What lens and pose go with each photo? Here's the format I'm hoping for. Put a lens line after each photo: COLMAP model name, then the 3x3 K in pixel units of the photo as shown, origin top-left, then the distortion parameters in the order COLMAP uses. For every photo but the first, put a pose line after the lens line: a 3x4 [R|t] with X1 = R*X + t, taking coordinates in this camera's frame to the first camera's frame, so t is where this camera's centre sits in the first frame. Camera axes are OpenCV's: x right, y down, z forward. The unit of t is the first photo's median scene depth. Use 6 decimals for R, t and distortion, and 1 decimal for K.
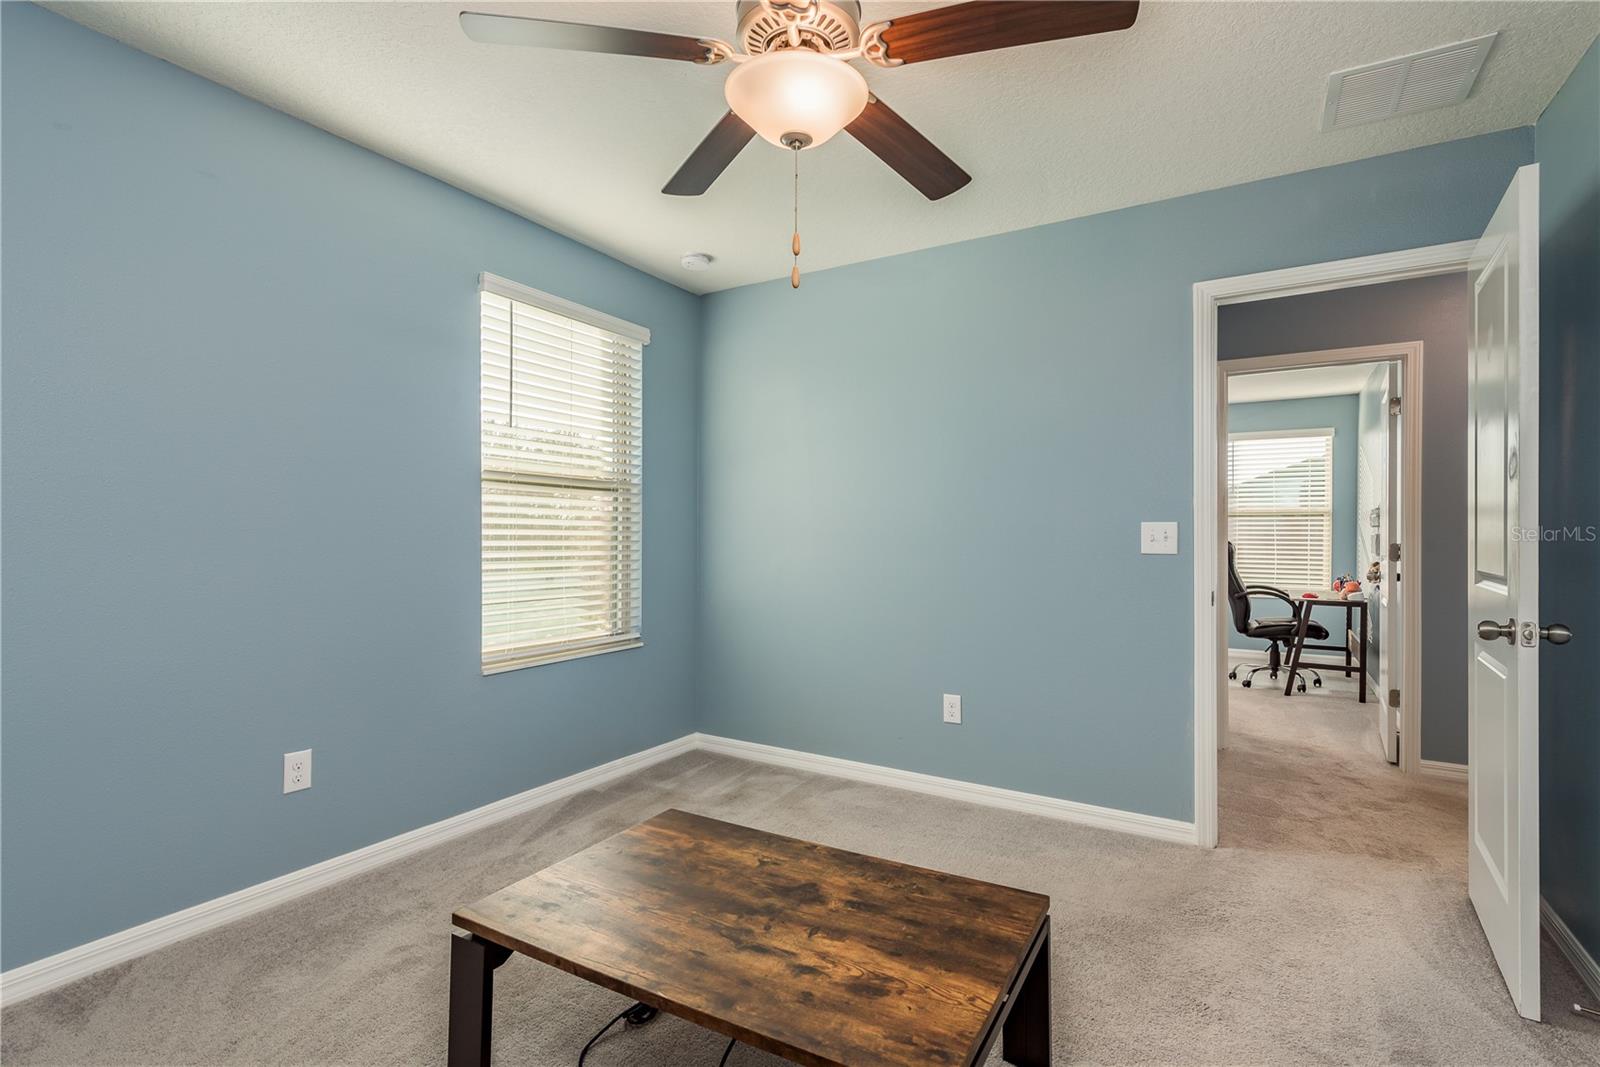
lens RADIAL K [[754.8, 0, 798.7], [0, 754.8, 536.8], [0, 0, 1]] dist [0.019152, 0.000208]
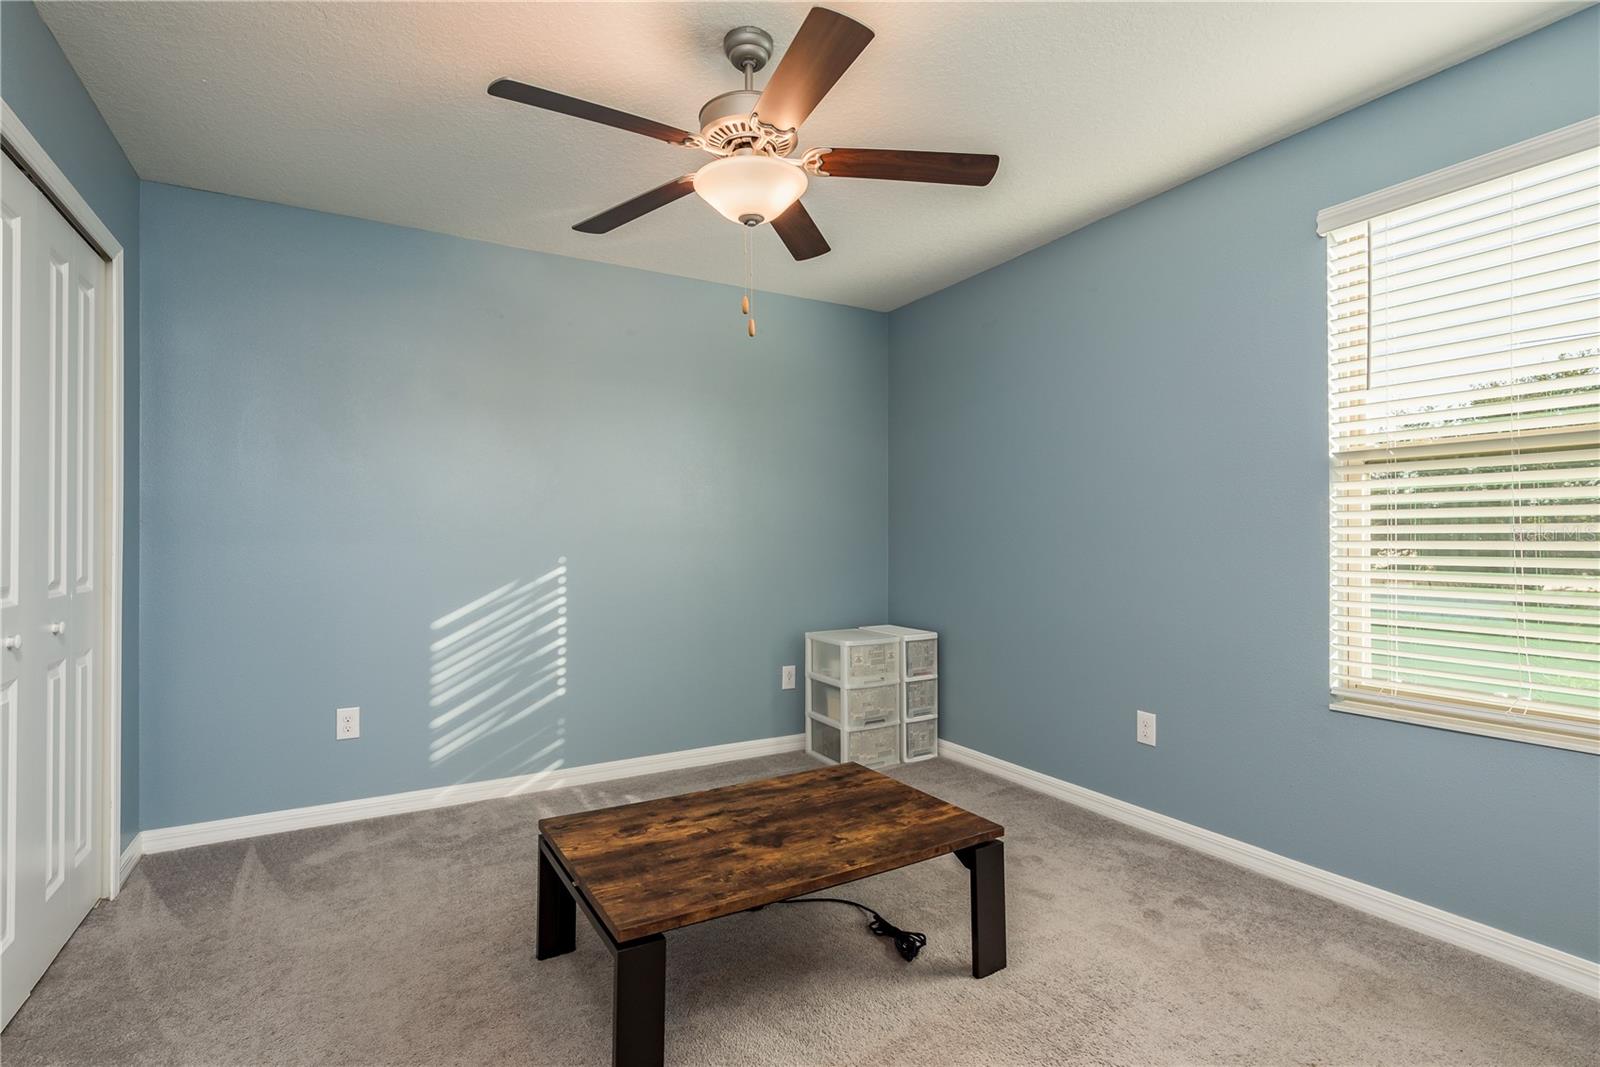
lens RADIAL K [[754.8, 0, 807.6], [0, 754.8, 534.3], [0, 0, 1]] dist [0.019152, 0.000208]
pose [[-0.467353, -0.002538, -0.884067, 1.070089], [0.005449, 0.999969, -0.005751, 0.000356], [0.884054, -0.007505, -0.467324, 1.686062]]
